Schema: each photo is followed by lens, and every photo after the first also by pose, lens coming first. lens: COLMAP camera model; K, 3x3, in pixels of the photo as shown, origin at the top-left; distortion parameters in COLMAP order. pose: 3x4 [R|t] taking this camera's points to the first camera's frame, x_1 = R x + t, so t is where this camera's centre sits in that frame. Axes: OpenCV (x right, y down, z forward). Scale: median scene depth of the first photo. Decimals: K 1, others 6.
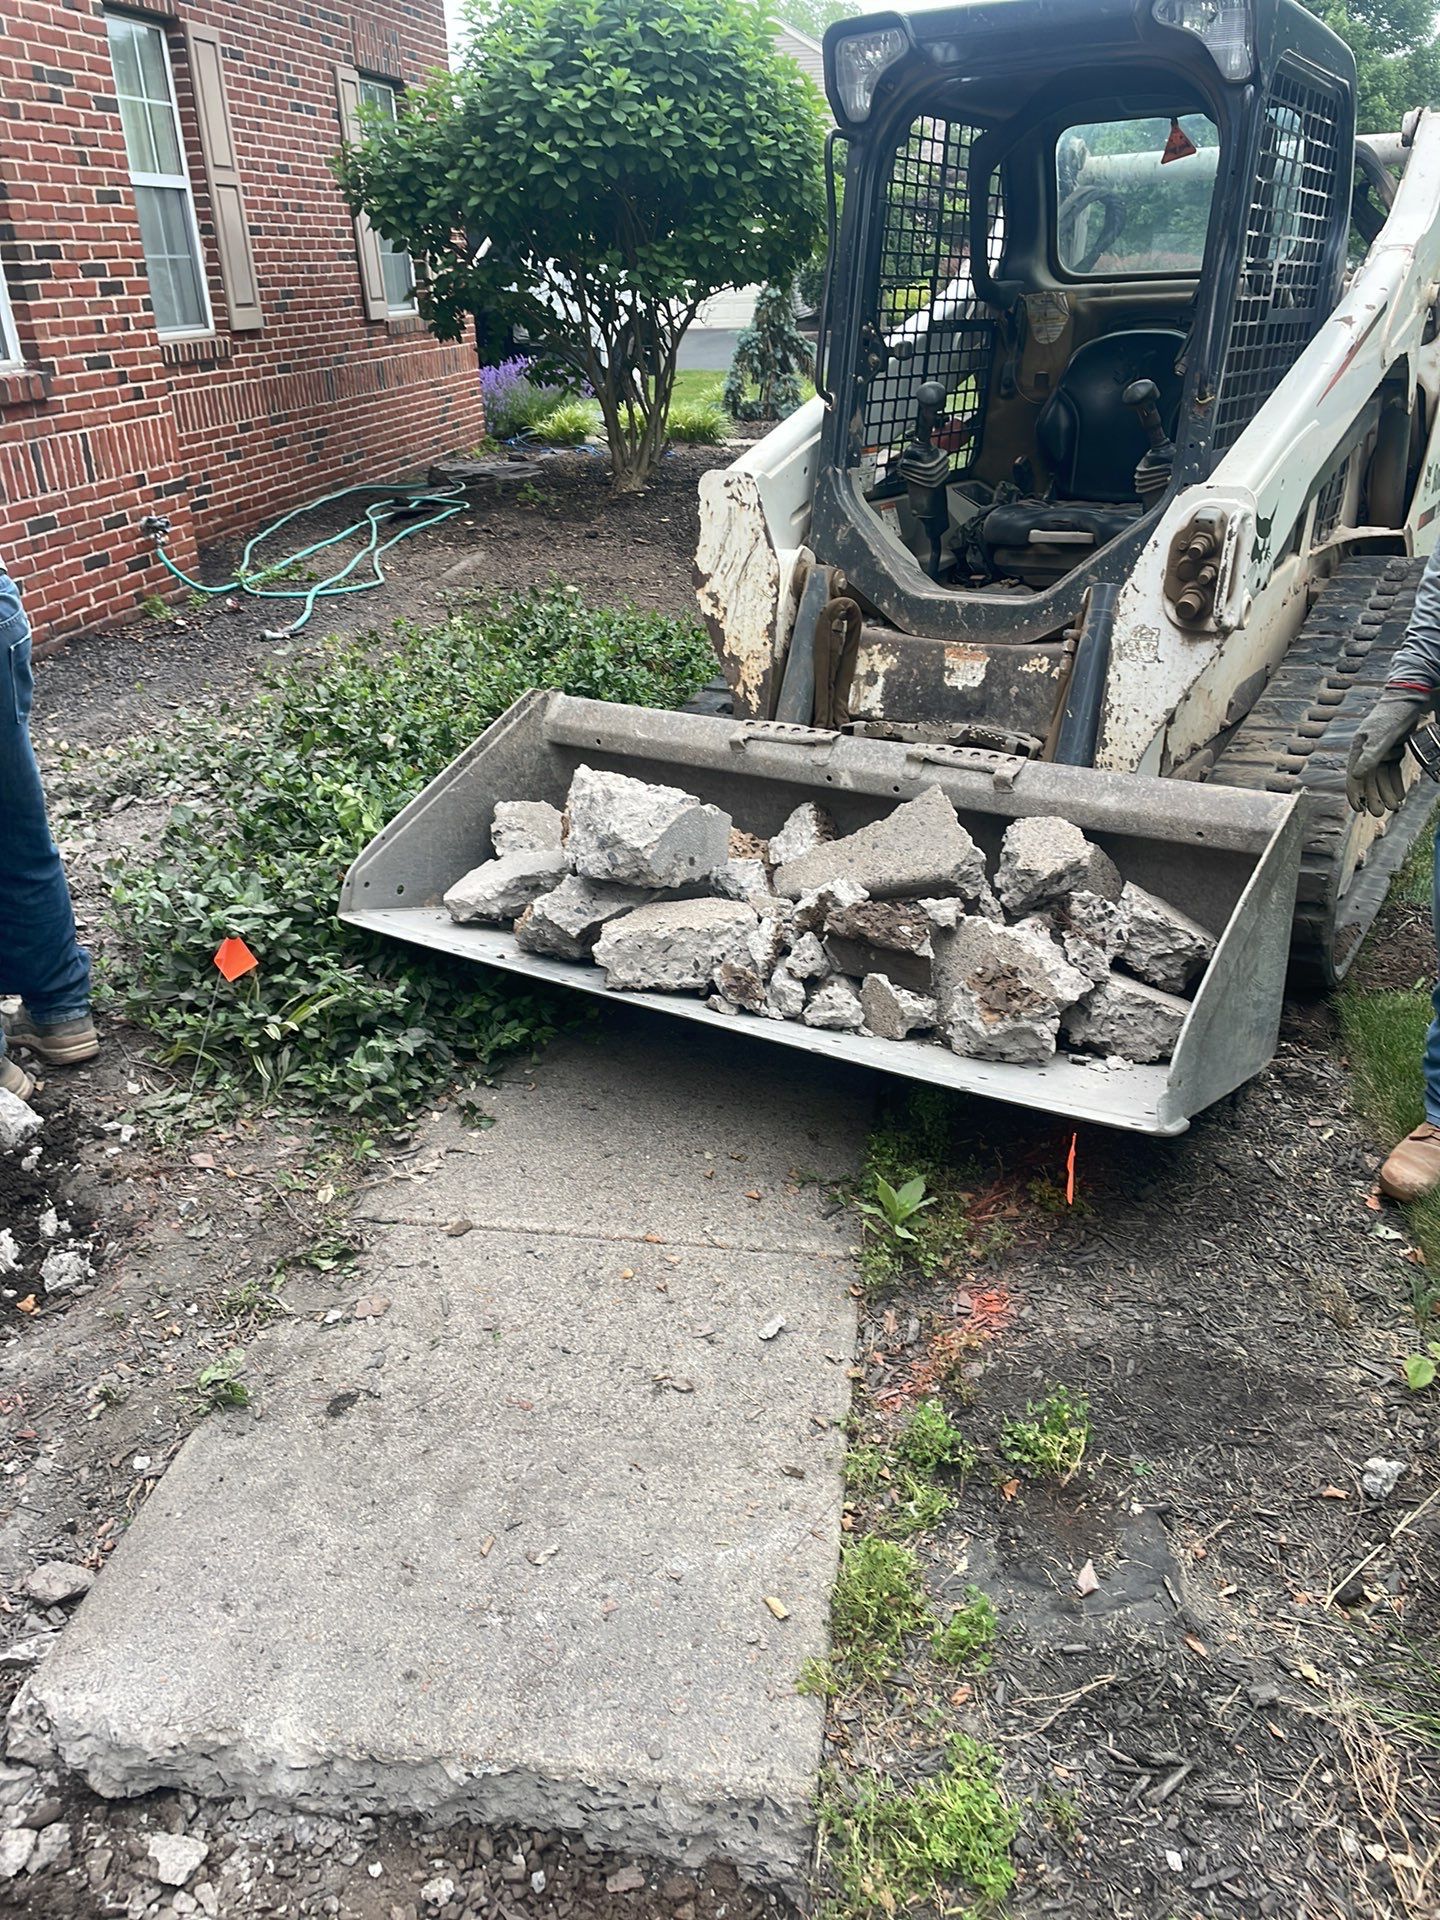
lens RADIAL K [[1440.2, 0, 728.8], [0, 1440.2, 941.6], [0, 0, 1]] dist [0.067333, -0.086474]
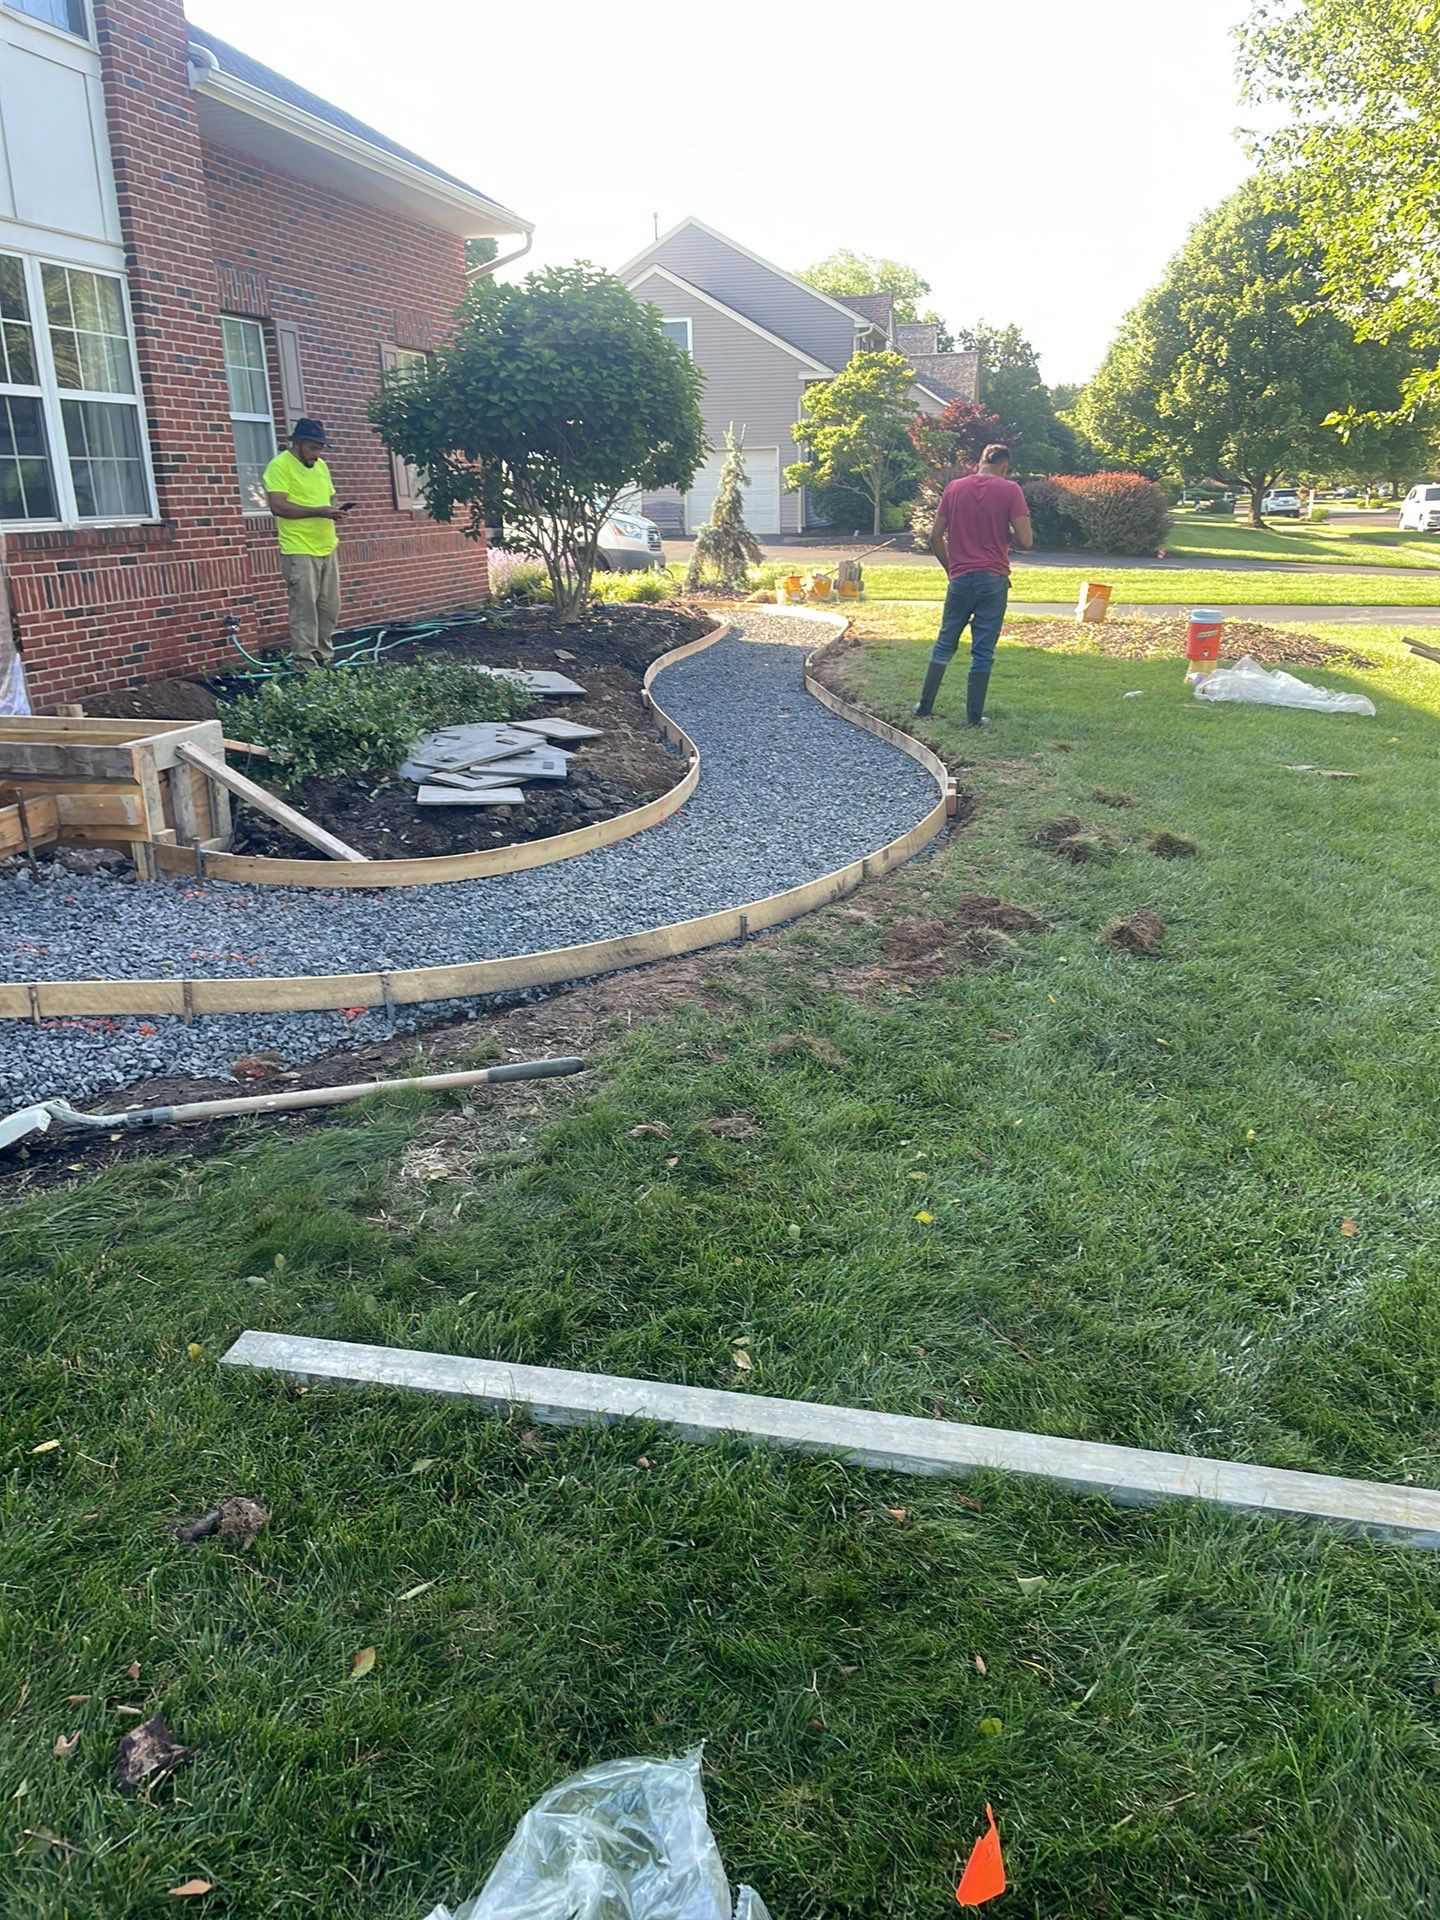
lens RADIAL K [[1440.2, 0, 728.8], [0, 1440.2, 941.6], [0, 0, 1]] dist [0.067333, -0.086474]
pose [[0.998551, 0.020125, -0.049907, 0.190215], [-0.026478, 0.991148, -0.130093, 0.204528], [0.046847, 0.131226, 0.990245, -0.407468]]
